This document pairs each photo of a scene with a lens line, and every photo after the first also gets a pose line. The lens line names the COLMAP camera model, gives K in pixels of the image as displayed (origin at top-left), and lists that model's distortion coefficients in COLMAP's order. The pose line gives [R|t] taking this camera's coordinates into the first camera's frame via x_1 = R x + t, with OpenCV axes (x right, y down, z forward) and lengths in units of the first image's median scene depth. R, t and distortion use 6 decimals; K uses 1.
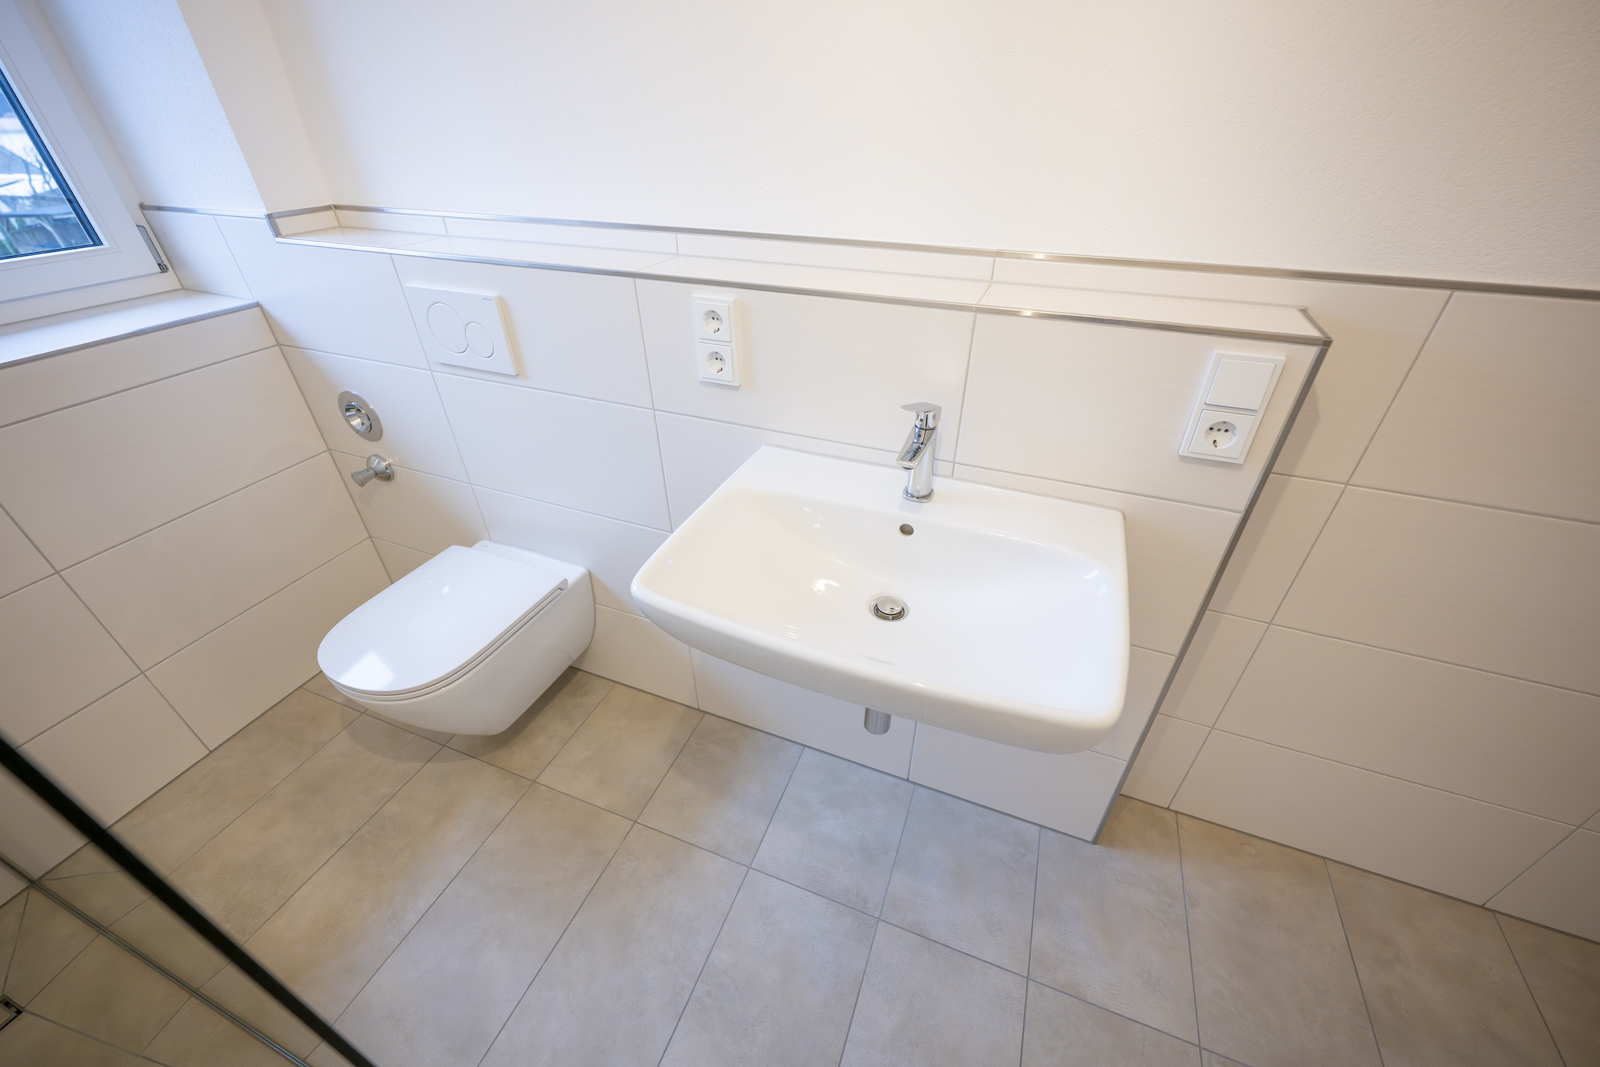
lens RADIAL K [[637.4, 0, 801.7], [0, 637.4, 526.0], [0, 0, 1]] dist [0.000659, 0.000277]
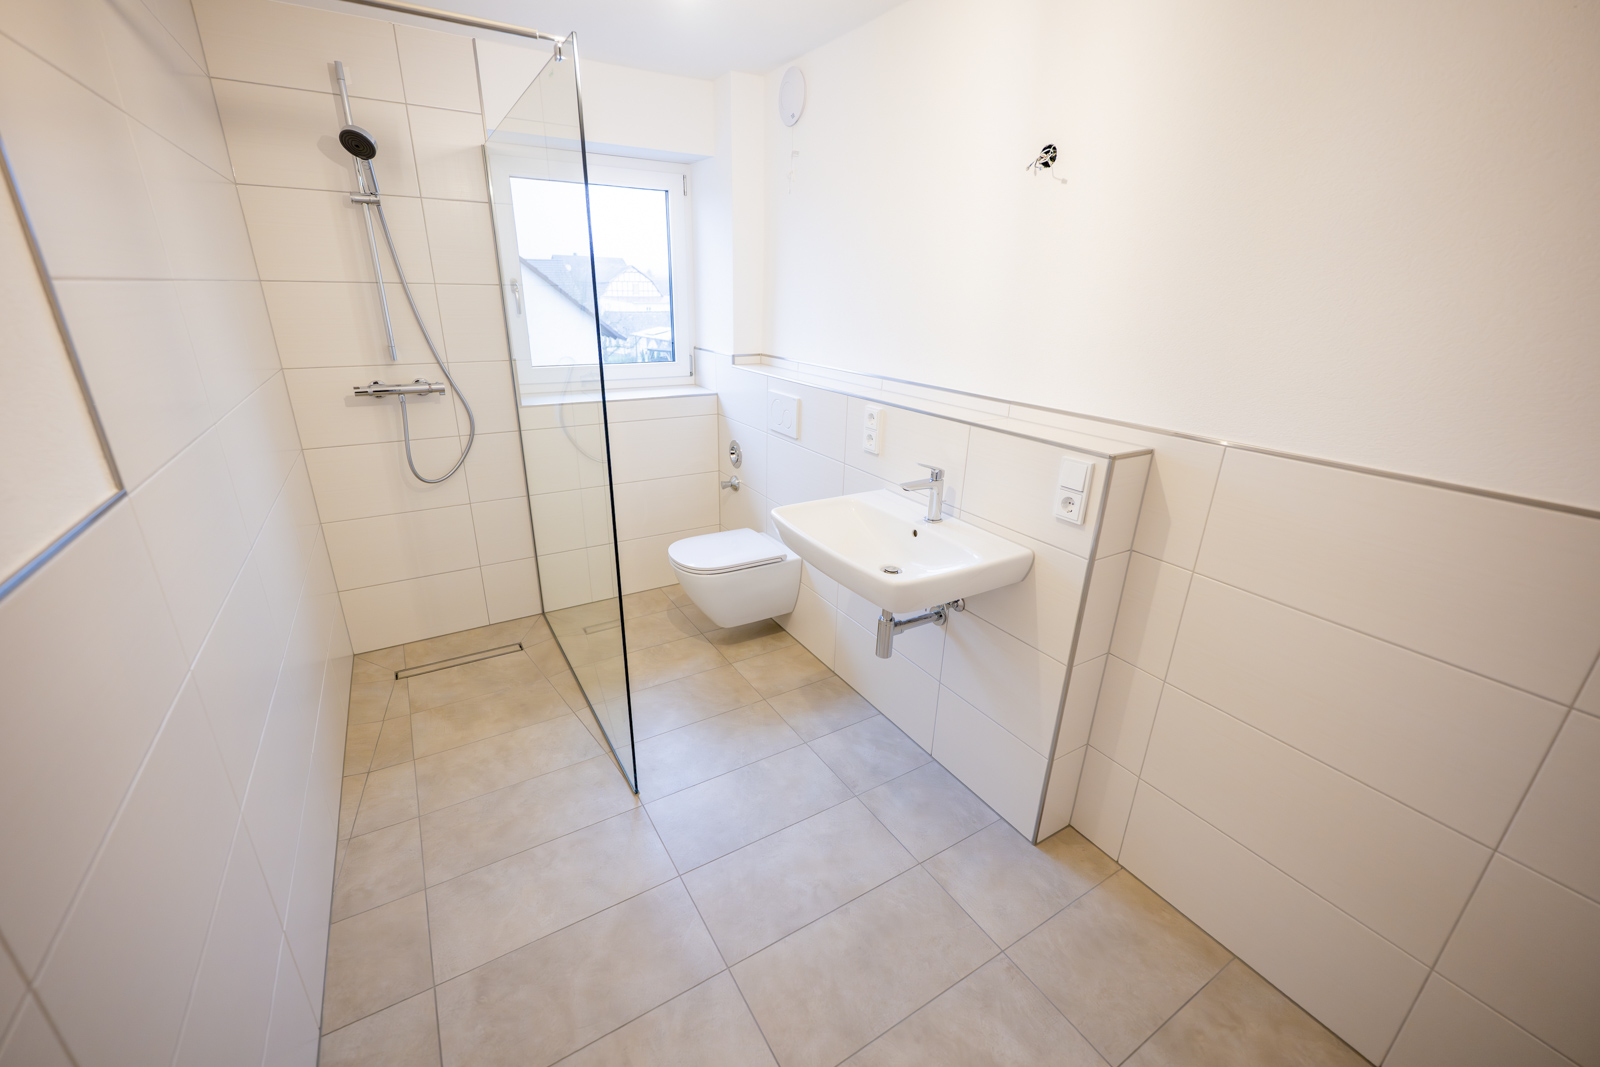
lens RADIAL K [[645.0, 0, 798.1], [0, 645.0, 530.5], [0, 0, 1]] dist [-0.001216, 0.000058]
pose [[0.800523, 0.231277, -0.552878, 0.668941], [-0.359347, 0.923537, -0.133977, 0.267377], [0.479617, 0.305927, 0.822421, -0.493719]]
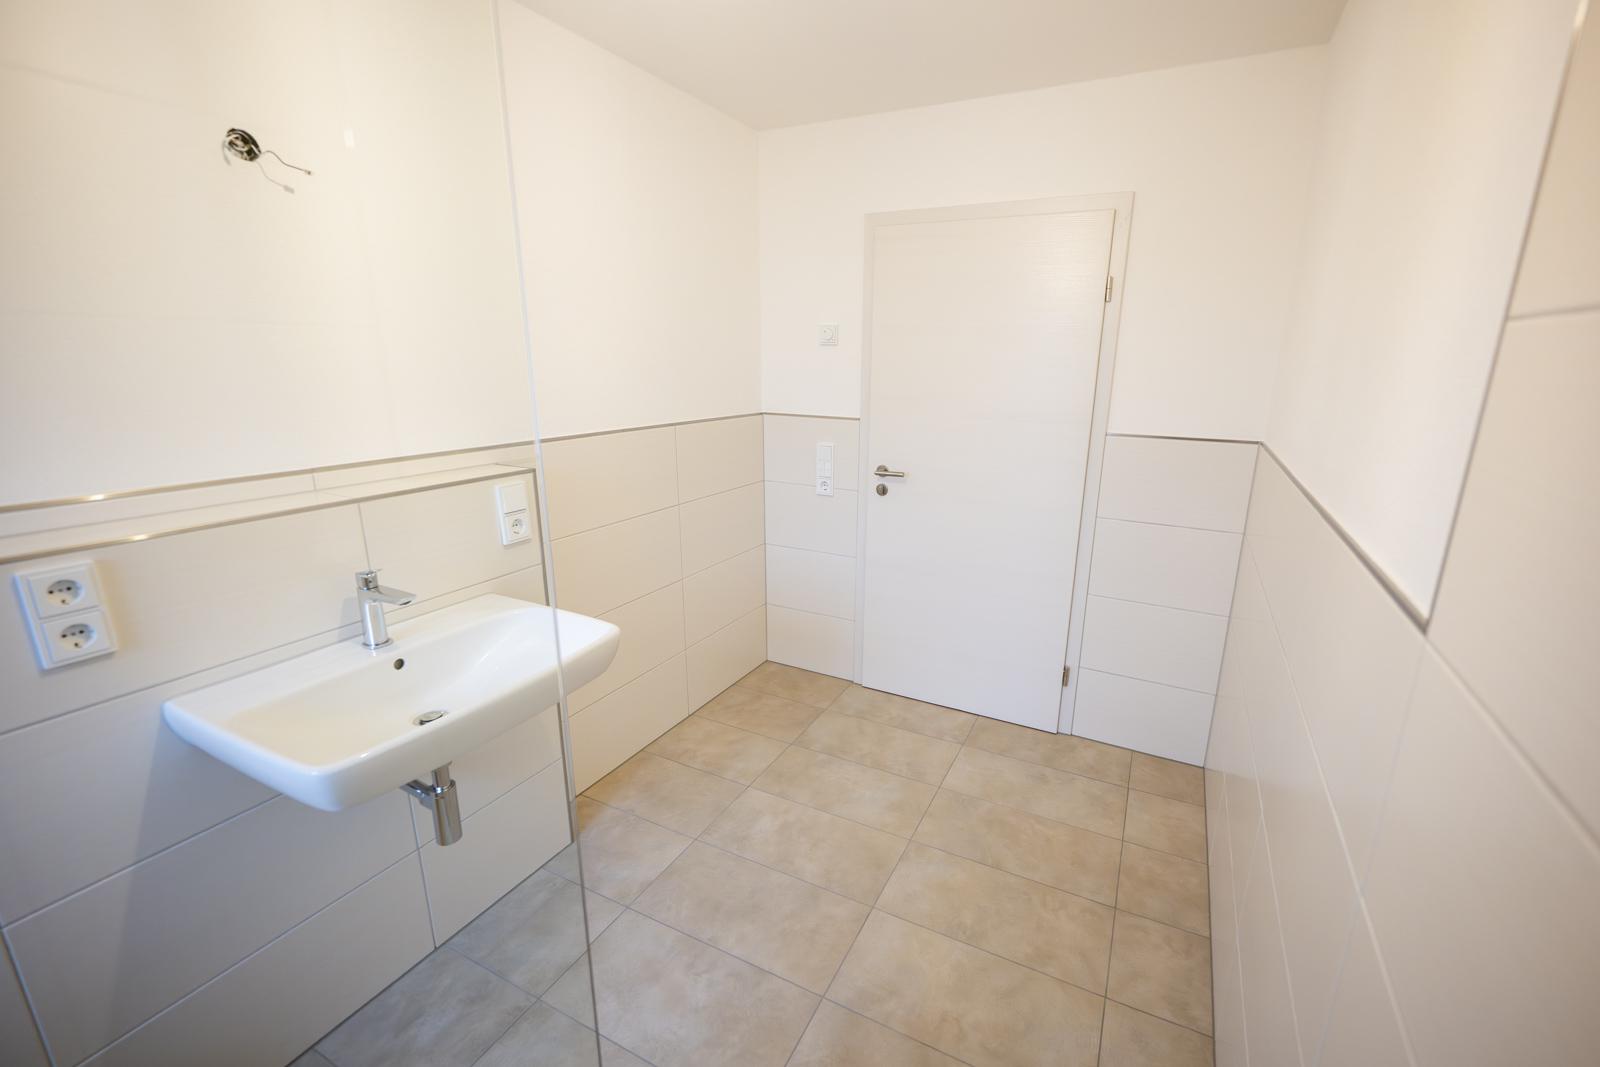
lens RADIAL K [[645.0, 0, 798.1], [0, 645.0, 530.5], [0, 0, 1]] dist [-0.001216, 0.000058]
pose [[0.132470, -0.240309, 0.961615, -0.665254], [0.564434, 0.815788, 0.126112, 0.057481], [-0.814780, 0.526062, 0.243706, -0.075073]]
